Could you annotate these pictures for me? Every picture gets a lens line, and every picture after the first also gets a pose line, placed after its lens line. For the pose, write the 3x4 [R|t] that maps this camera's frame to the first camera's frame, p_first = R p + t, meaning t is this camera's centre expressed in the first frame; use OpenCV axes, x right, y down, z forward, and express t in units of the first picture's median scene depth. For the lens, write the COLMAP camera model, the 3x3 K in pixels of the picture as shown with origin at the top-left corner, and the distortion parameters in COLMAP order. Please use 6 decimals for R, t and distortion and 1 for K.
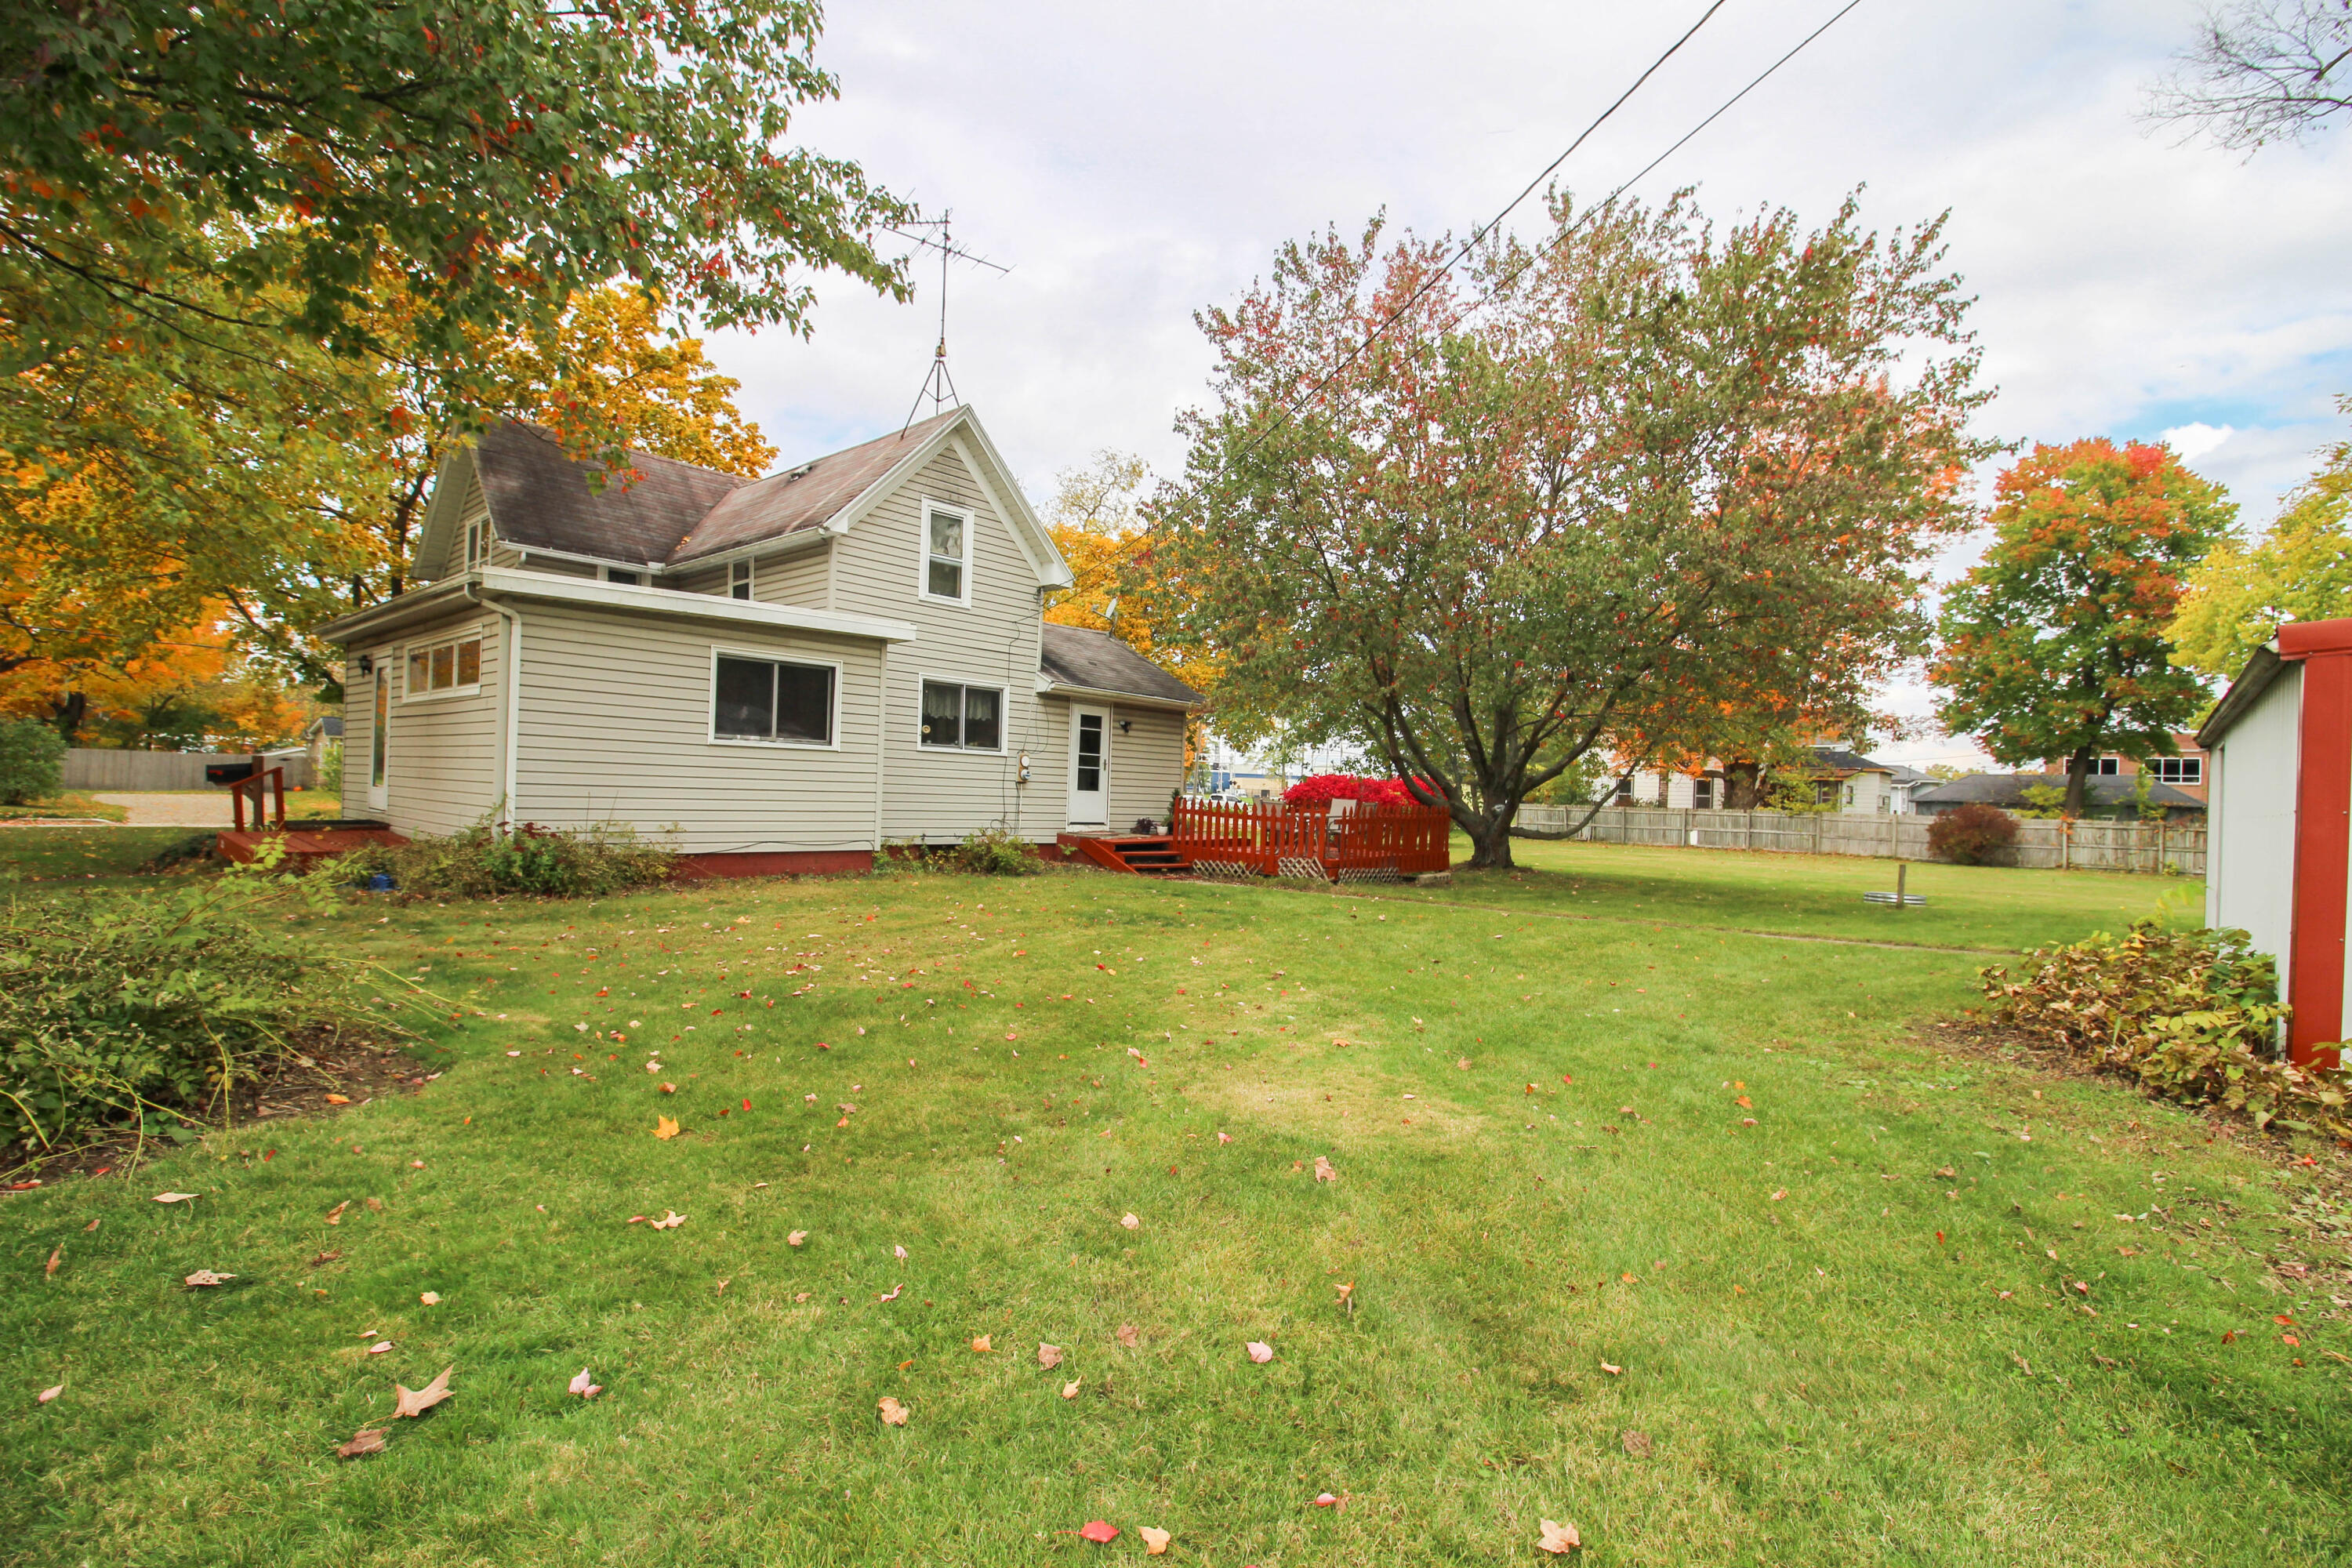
lens RADIAL K [[1081.0, 0, 1176.0], [0, 1081.0, 784.0], [0, 0, 1]] dist [0.008017, -0.020139]
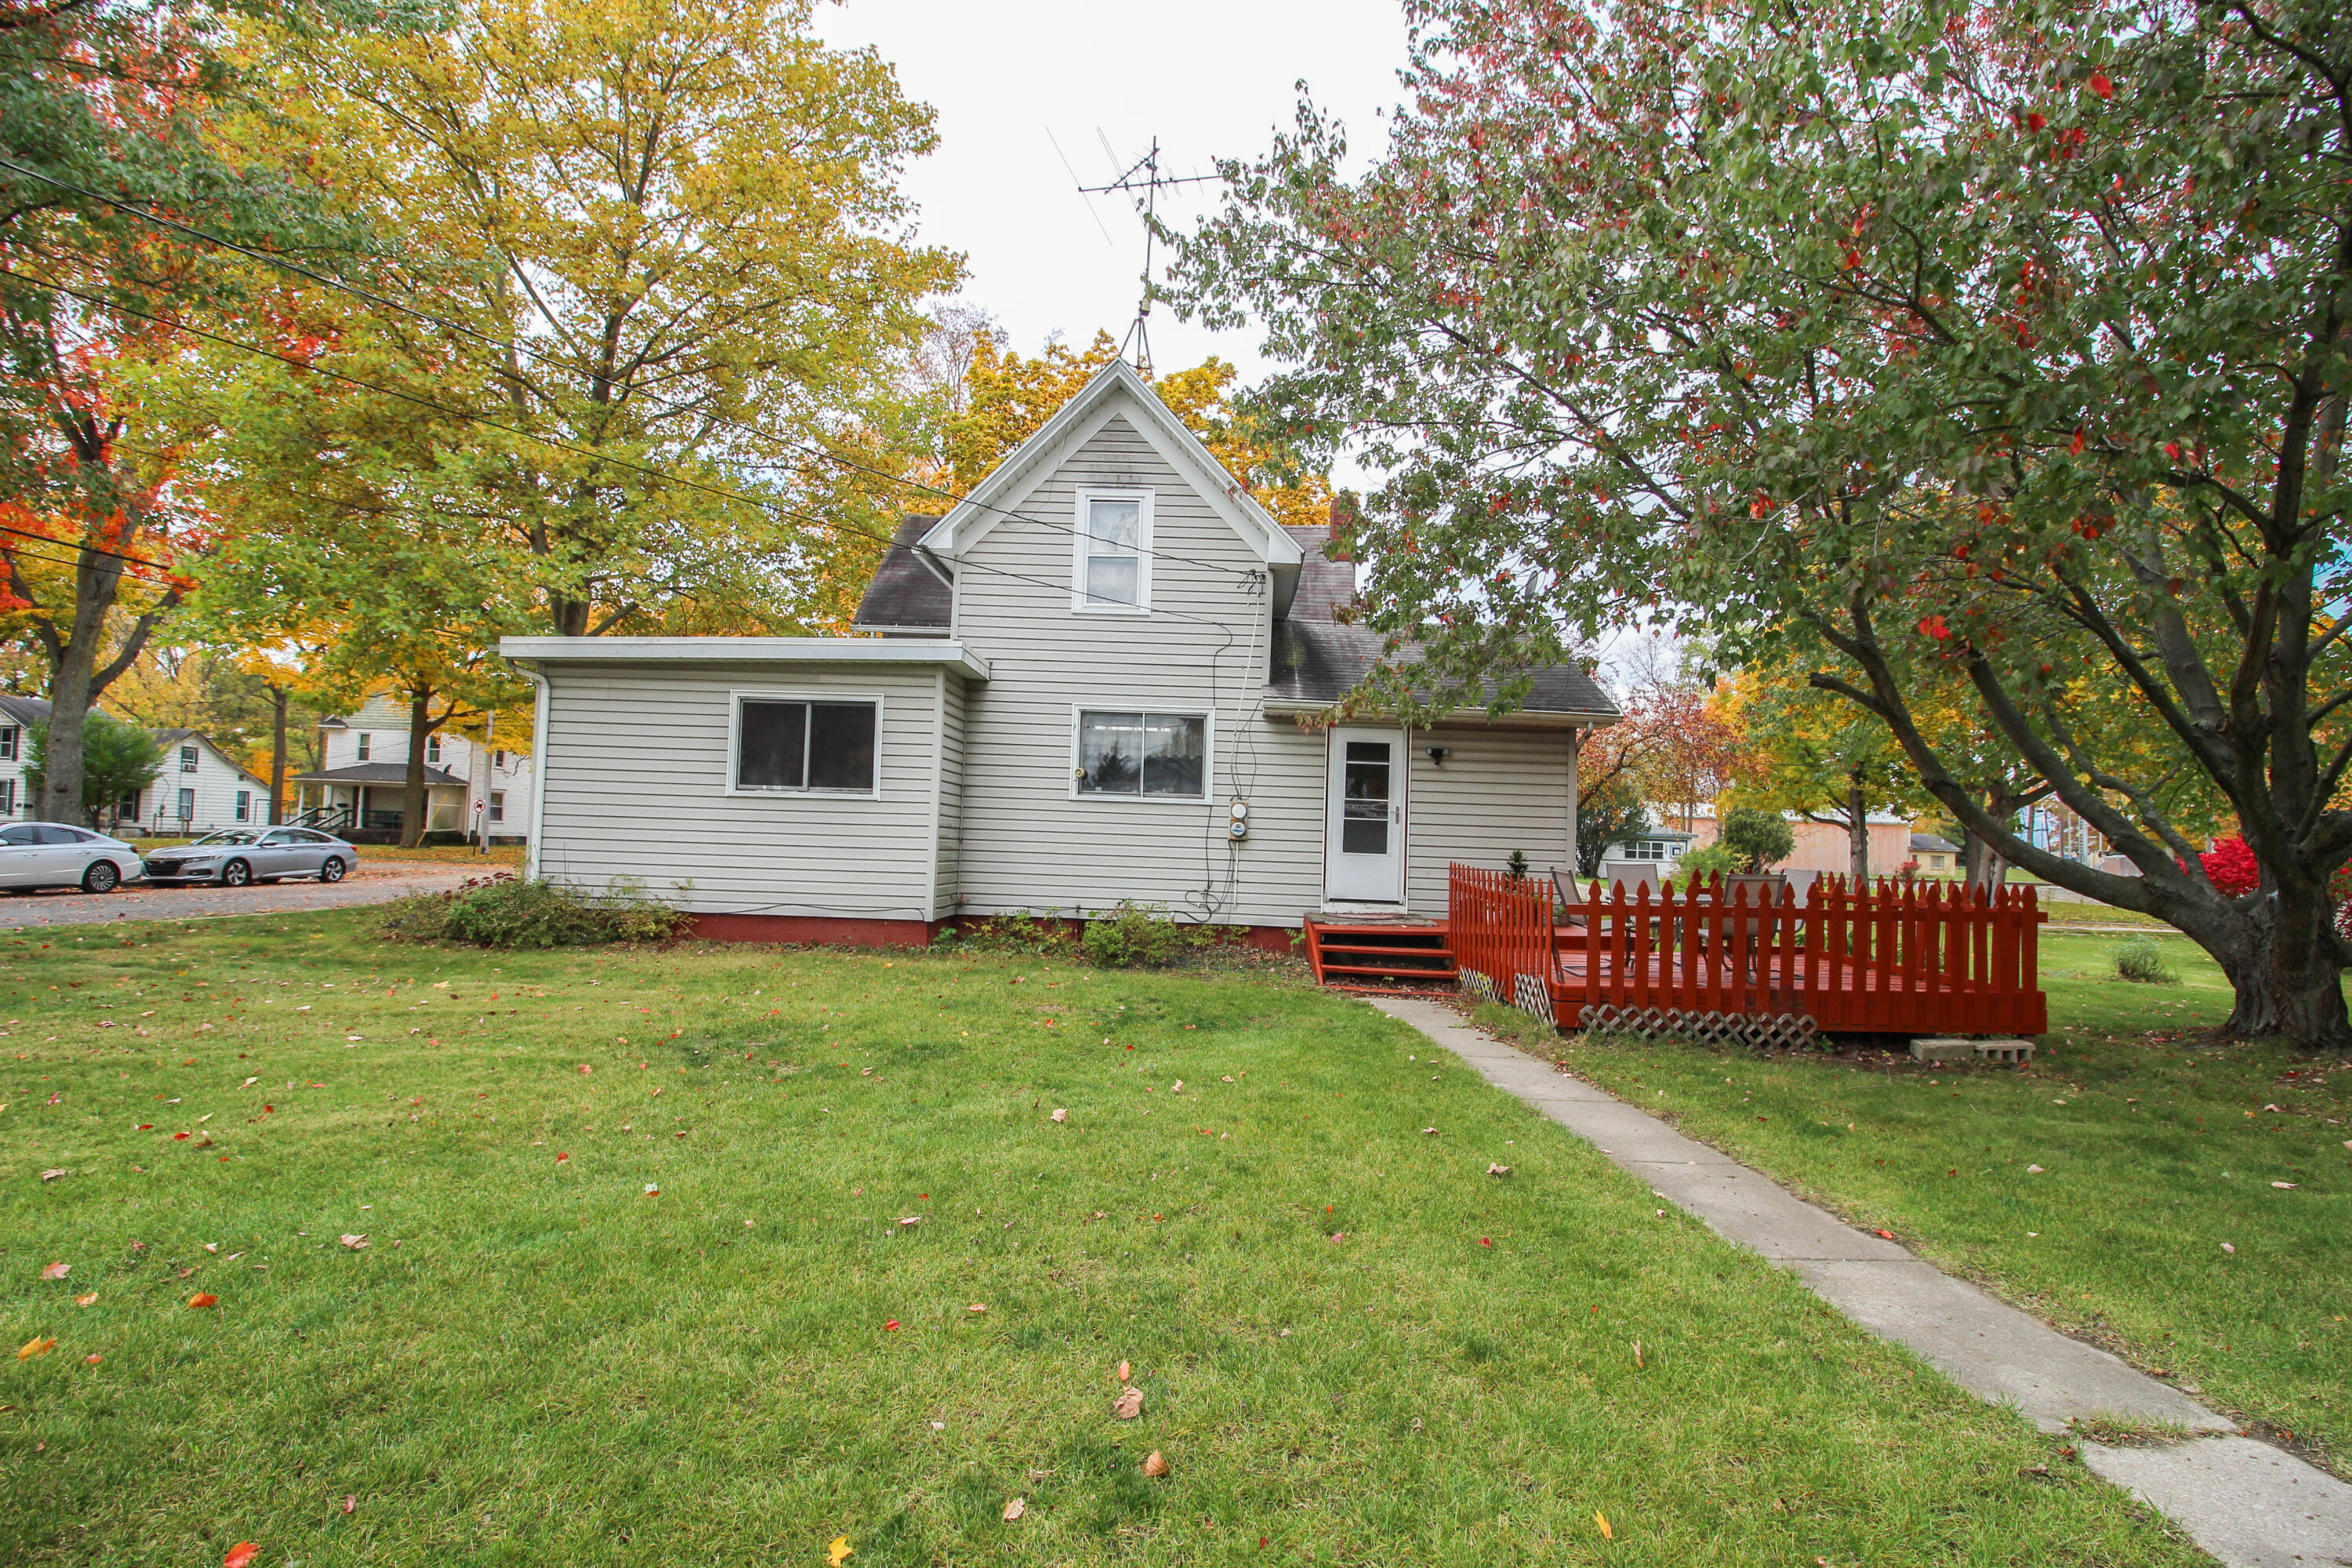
lens RADIAL K [[1081.0, 0, 1176.0], [0, 1081.0, 784.0], [0, 0, 1]] dist [0.008017, -0.020139]
pose [[0.656298, -0.046967, -0.753039, 0.377391], [-0.005607, 0.997729, -0.067116, 0.009650], [0.754481, 0.048270, 0.654544, 0.489451]]
